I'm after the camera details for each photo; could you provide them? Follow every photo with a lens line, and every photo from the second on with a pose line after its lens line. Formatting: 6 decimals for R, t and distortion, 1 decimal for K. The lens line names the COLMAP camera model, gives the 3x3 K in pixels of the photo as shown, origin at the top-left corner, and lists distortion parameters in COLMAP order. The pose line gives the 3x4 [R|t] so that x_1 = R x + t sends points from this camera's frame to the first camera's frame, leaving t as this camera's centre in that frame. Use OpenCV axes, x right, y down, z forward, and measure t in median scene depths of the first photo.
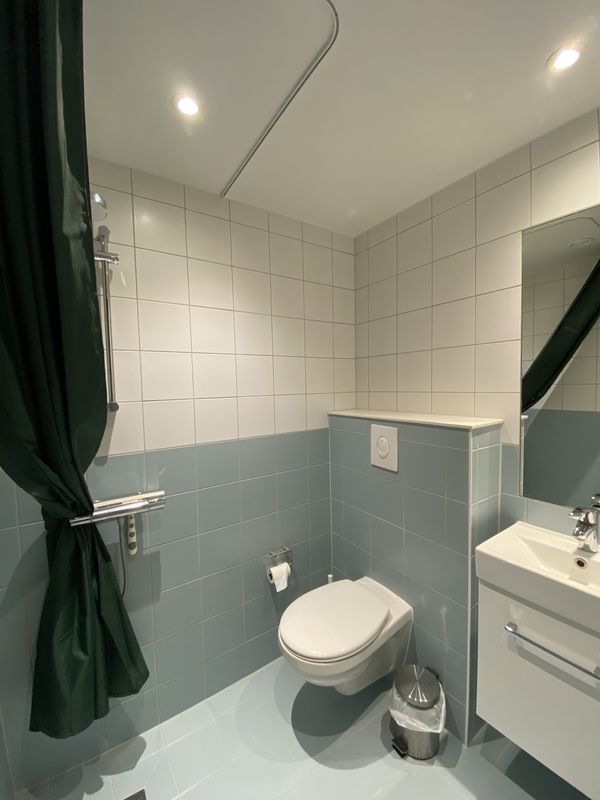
lens RADIAL K [[325.4, 0, 303.8], [0, 325.4, 400.6], [0, 0, 1]] dist [0.001404, -0.007970]
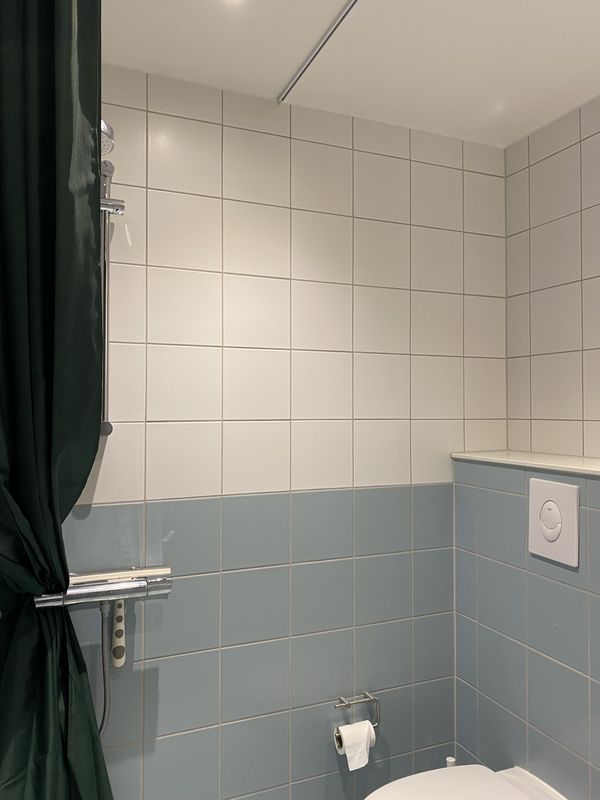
lens RADIAL K [[617.0, 0, 304.8], [0, 617.0, 388.1], [0, 0, 1]] dist [0.018977, -0.015128]
pose [[0.980543, 0.015847, -0.195665, 0.048748], [-0.032373, 0.996143, -0.081558, 0.025206], [0.193618, 0.086306, 0.977273, -0.138034]]
